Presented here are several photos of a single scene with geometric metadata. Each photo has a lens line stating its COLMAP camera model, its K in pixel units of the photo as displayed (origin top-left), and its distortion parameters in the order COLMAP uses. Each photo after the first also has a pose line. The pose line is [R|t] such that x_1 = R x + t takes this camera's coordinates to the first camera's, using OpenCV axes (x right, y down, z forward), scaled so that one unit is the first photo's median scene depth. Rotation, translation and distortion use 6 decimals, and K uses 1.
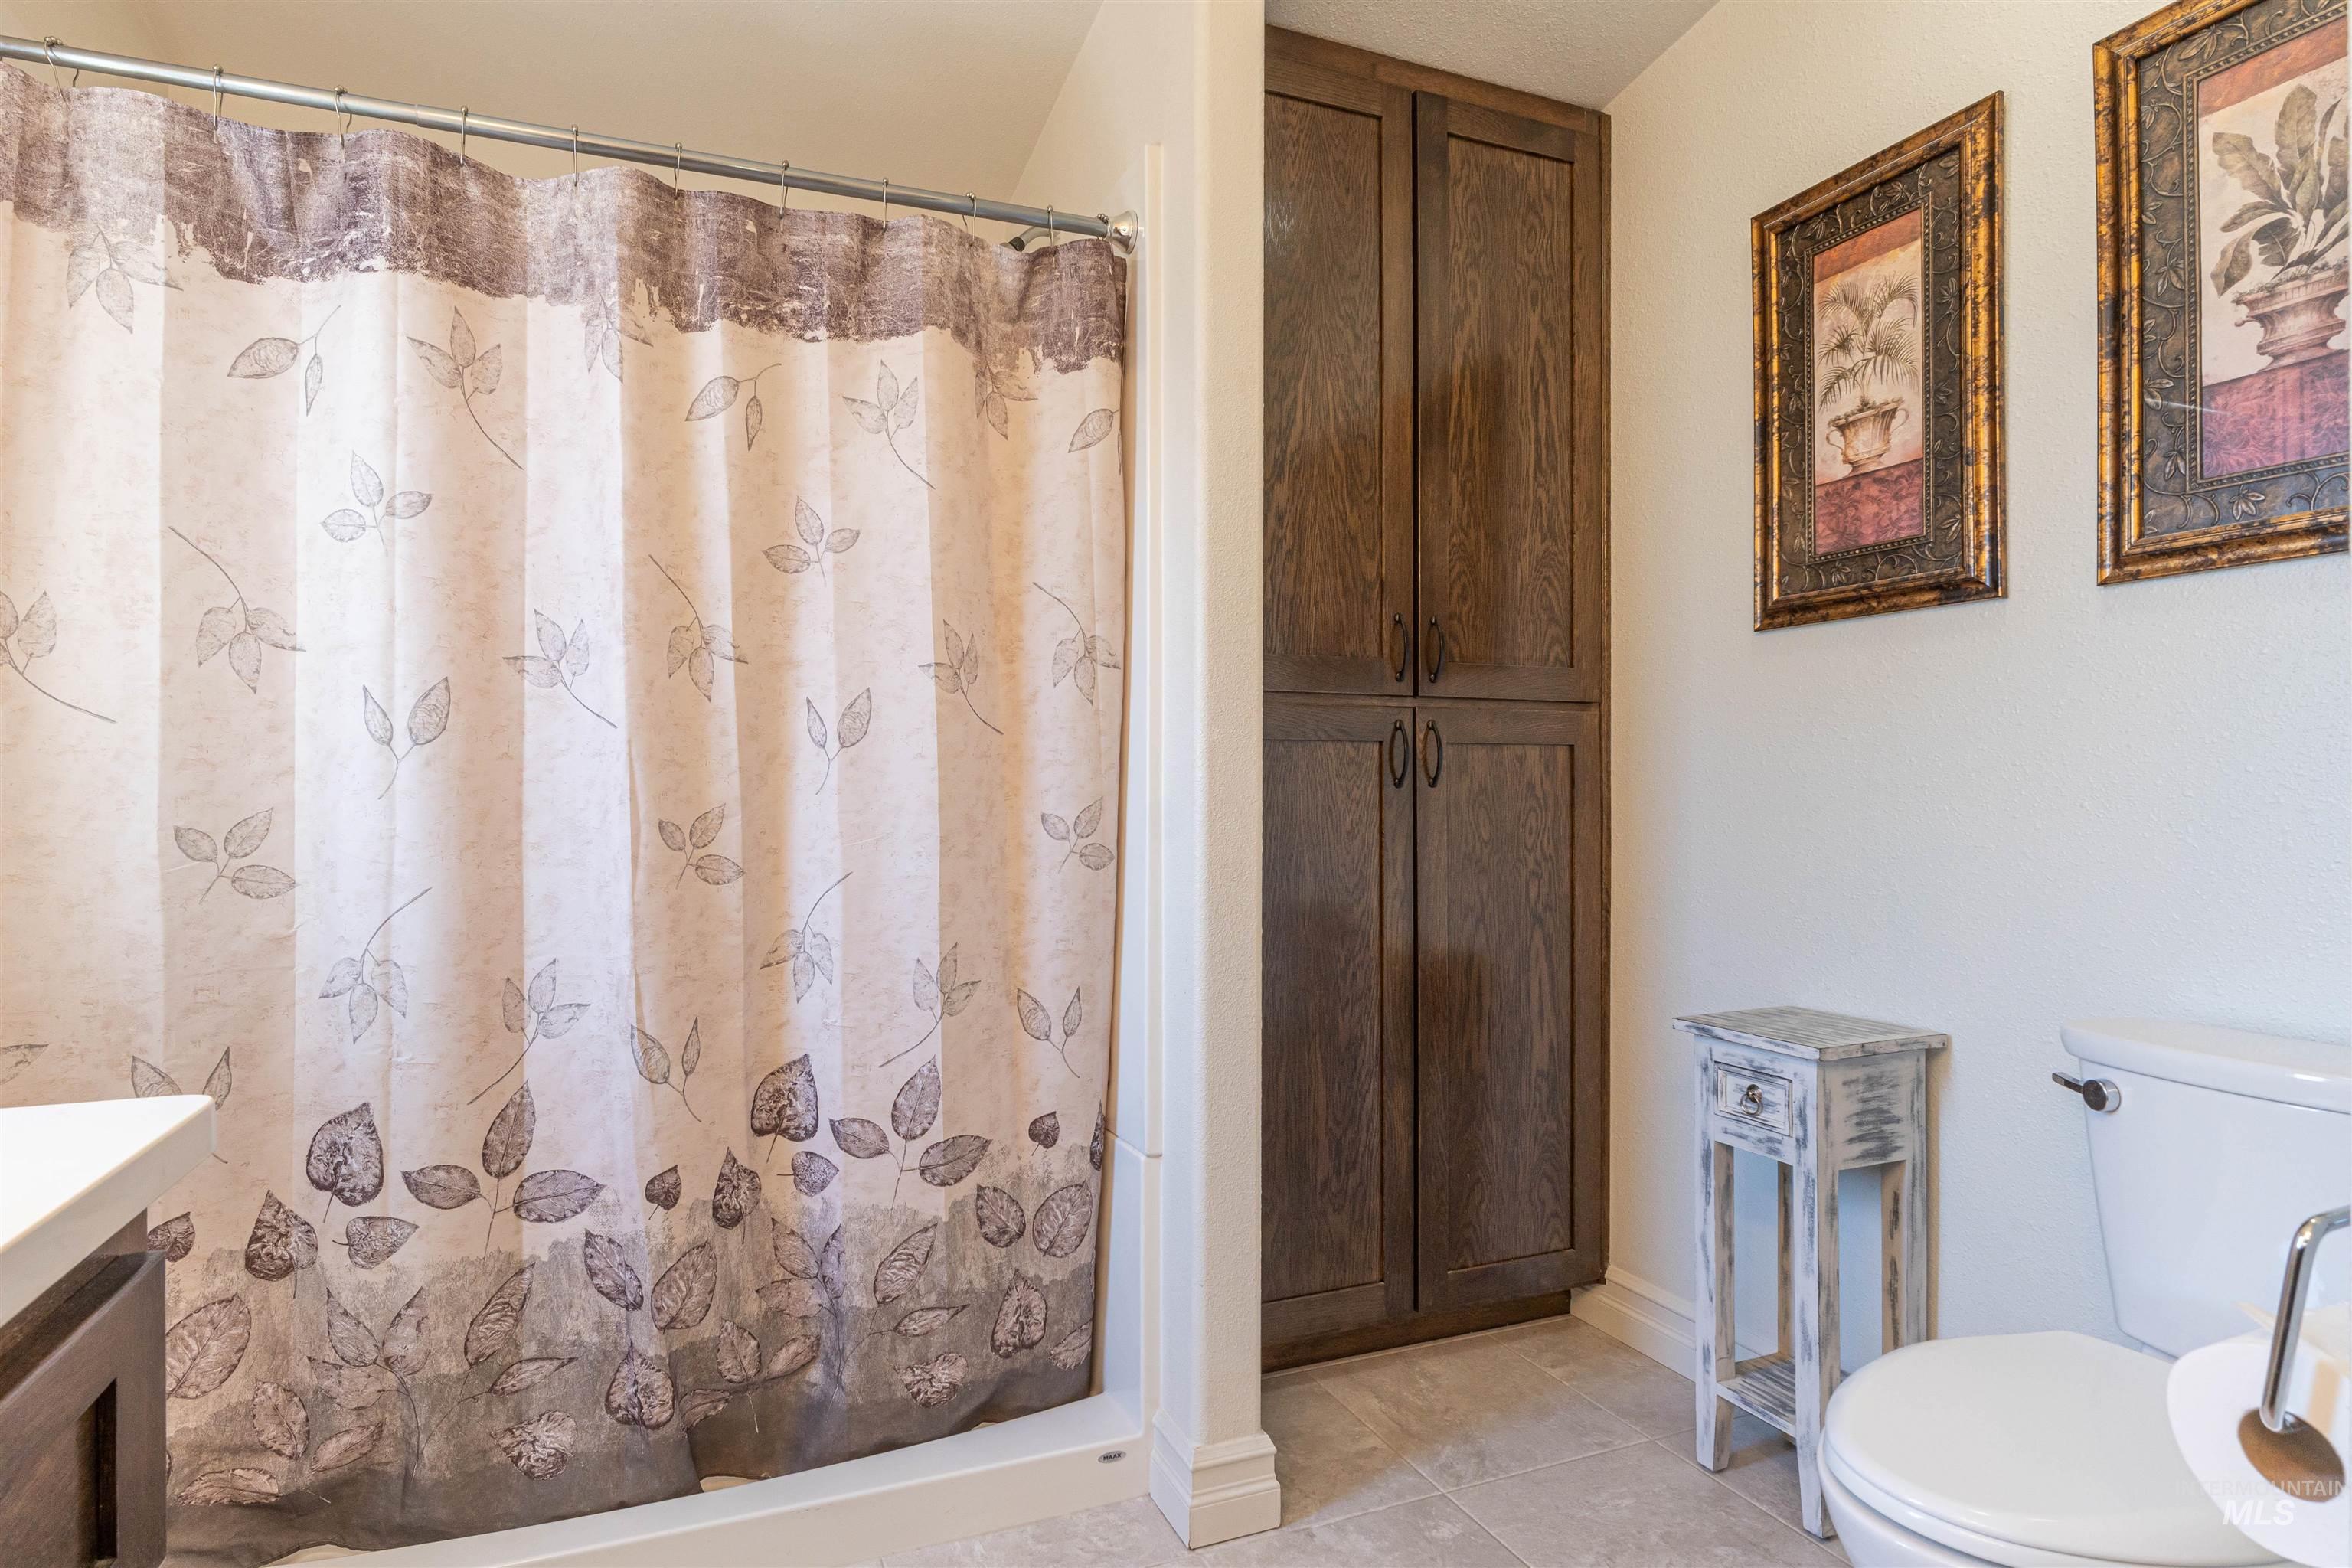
lens RADIAL K [[1273.8, 0, 1168.1], [0, 1273.8, 787.6], [0, 0, 1]] dist [0.000265, -0.002731]
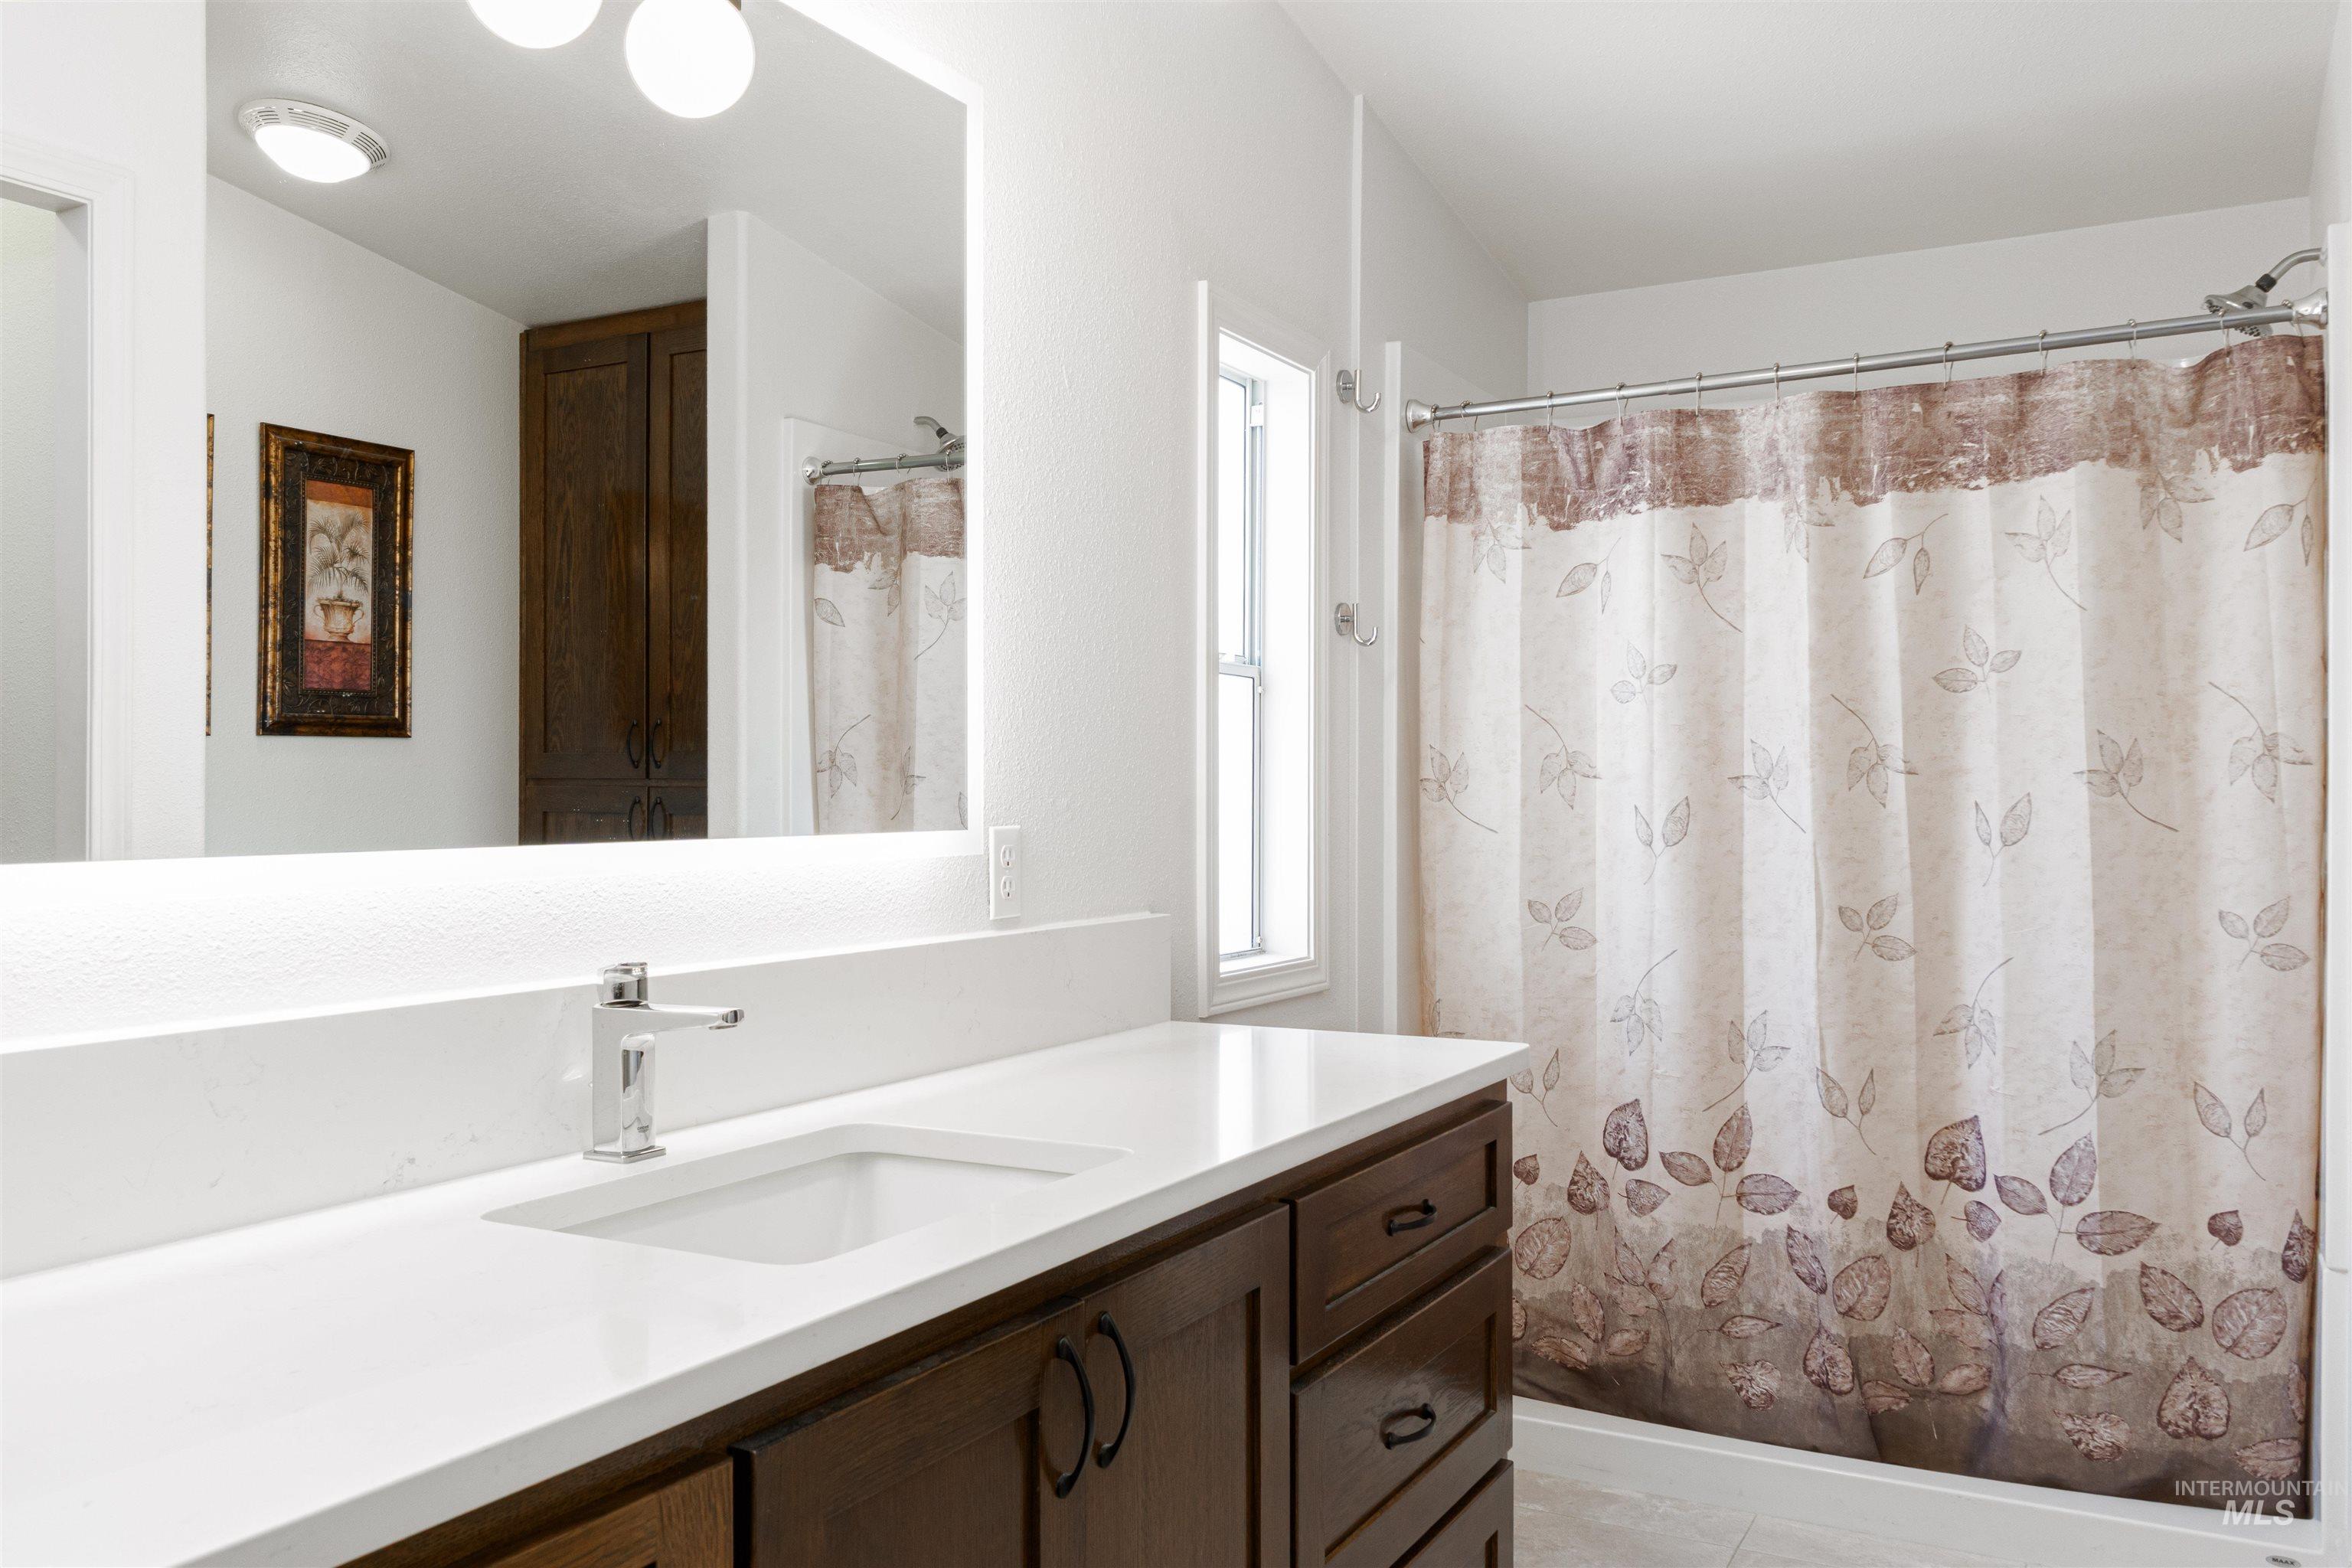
lens RADIAL K [[1863.5, 0, 1172.4], [0, 1863.5, 786.0], [0, 0, 1]] dist [0.000576, -0.004572]
pose [[0.649328, -0.001720, -0.760507, 0.548420], [0.002512, 0.999997, -0.000117, -0.091017], [0.760505, -0.001834, 0.649330, -0.662501]]
